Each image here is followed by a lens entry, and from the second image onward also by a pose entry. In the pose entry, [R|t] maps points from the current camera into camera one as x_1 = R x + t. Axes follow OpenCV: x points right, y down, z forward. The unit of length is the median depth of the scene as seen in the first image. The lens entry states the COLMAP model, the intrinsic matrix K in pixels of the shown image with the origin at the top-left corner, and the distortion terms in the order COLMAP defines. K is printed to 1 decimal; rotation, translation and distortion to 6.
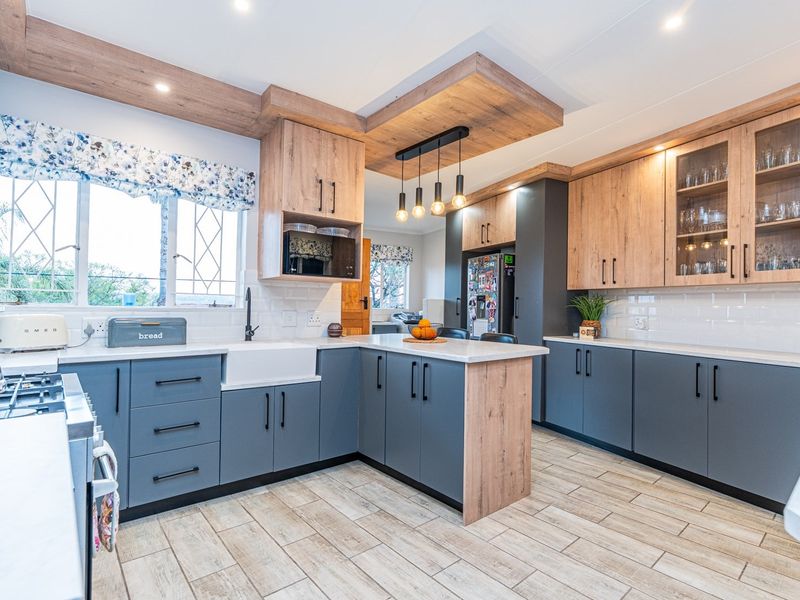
lens RADIAL K [[411.5, 0, 400.0], [0, 411.5, 300.0], [0, 0, 1]] dist [0.001587, 0.000609]
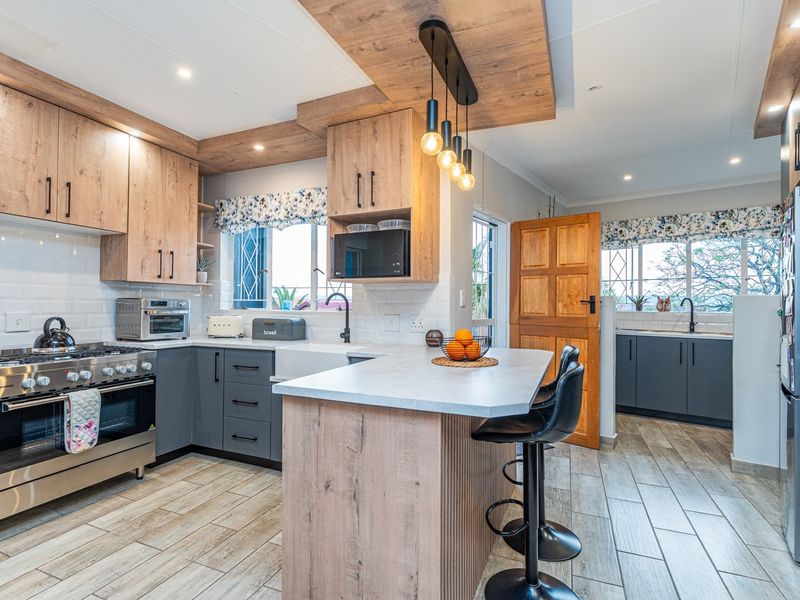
lens RADIAL K [[411.5, 0, 400.0], [0, 411.5, 300.0], [0, 0, 1]] dist [0.001587, 0.000609]
pose [[0.444698, -0.020976, -0.895435, 0.688828], [0.016808, 0.999745, -0.015072, 0.007648], [0.895523, -0.008348, 0.444937, 0.685314]]
